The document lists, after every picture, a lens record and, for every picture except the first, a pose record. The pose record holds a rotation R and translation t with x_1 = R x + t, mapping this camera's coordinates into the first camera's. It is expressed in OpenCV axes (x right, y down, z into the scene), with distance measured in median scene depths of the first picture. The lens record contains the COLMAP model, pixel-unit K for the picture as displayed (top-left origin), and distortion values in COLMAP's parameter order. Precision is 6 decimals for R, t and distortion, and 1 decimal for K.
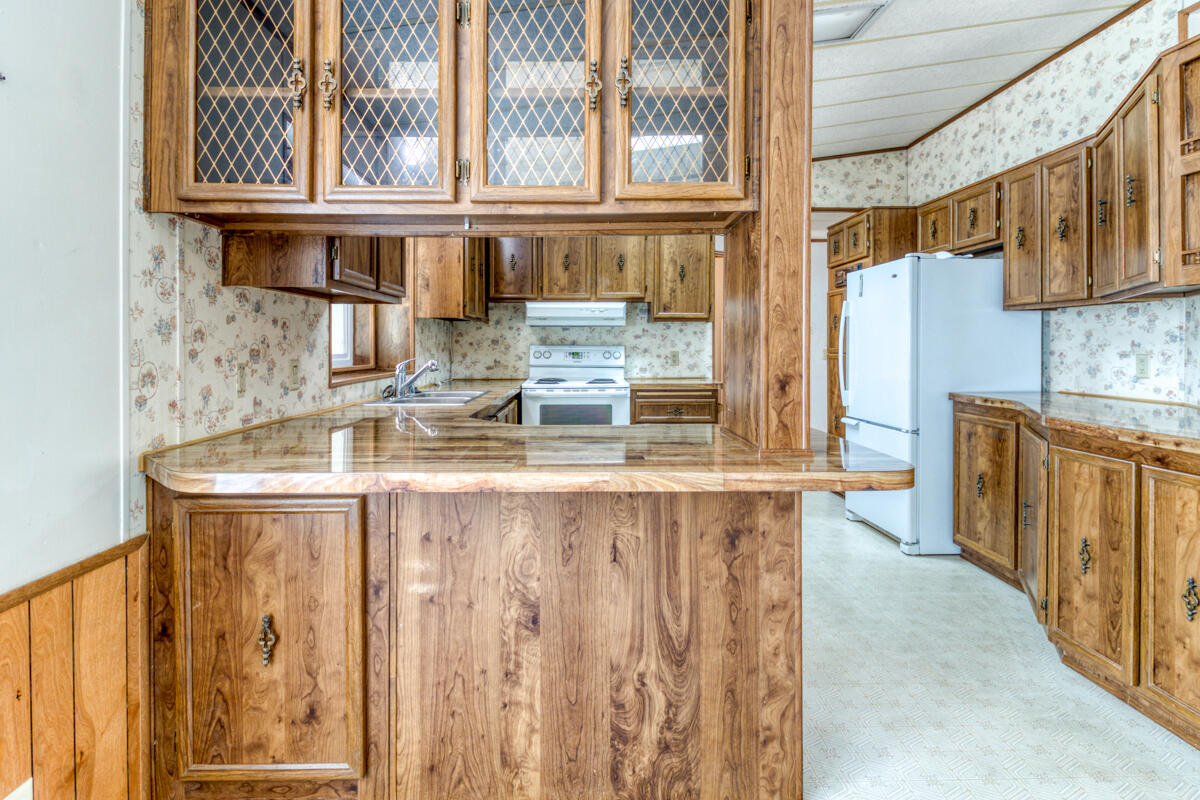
lens RADIAL K [[599.4, 0, 595.0], [0, 599.4, 347.5], [0, 0, 1]] dist [0.005056, -0.001603]
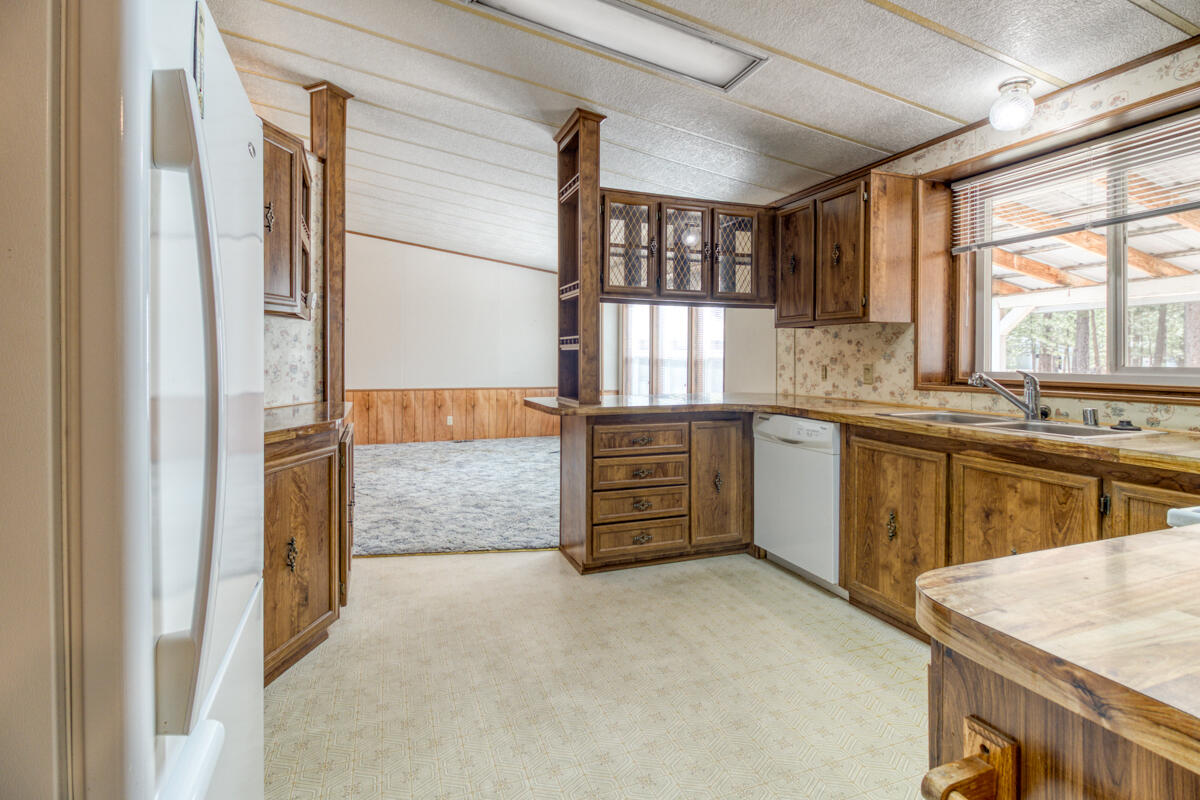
lens RADIAL K [[560.8, 0, 586.8], [0, 560.8, 353.4], [0, 0, 1]] dist [0.014848, -0.011727]
pose [[-0.944213, -0.004102, -0.329310, 0.935435], [-0.003110, 0.999989, -0.003537, -0.002371], [0.329321, -0.002315, -0.944215, 2.996870]]
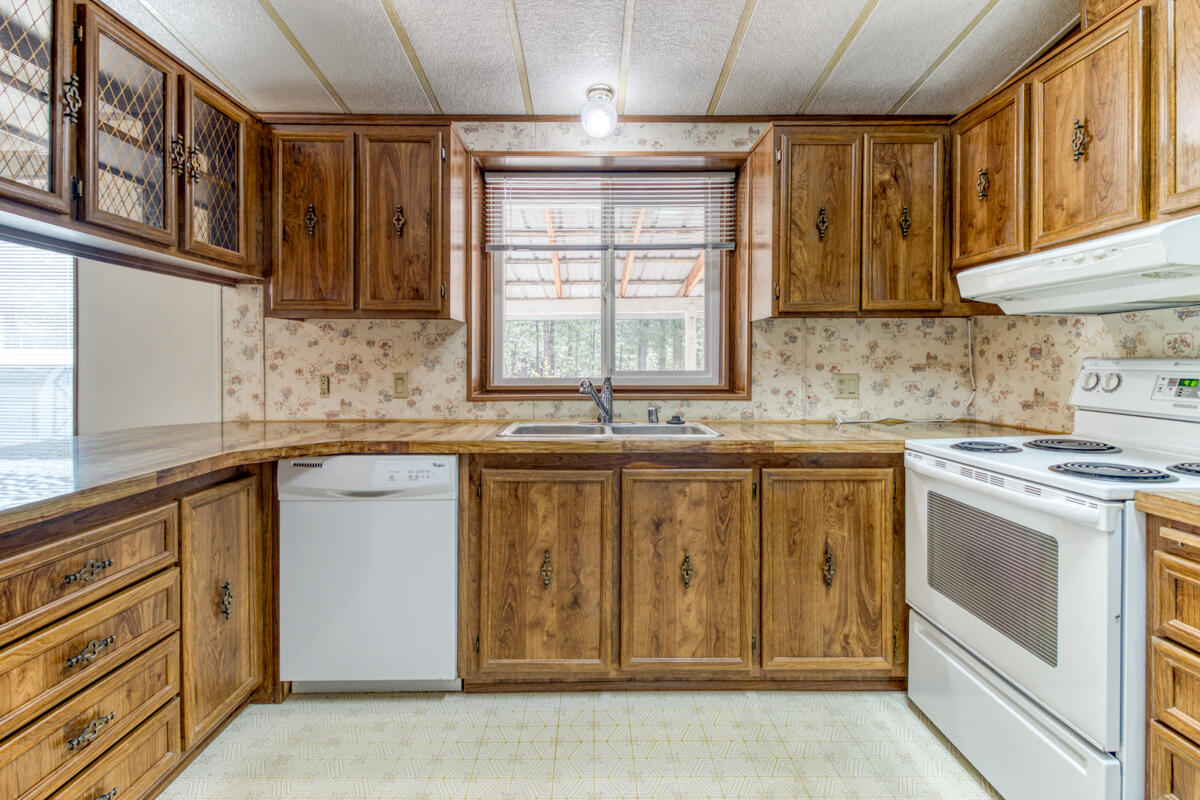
lens RADIAL K [[560.8, 0, 596.4], [0, 560.8, 367.9], [0, 0, 1]] dist [0.014848, -0.011727]
pose [[-0.008183, 0.008980, -0.999926, 0.884242], [-0.001621, 0.999958, 0.008994, -0.001311], [0.999965, 0.001695, -0.008168, 1.970289]]
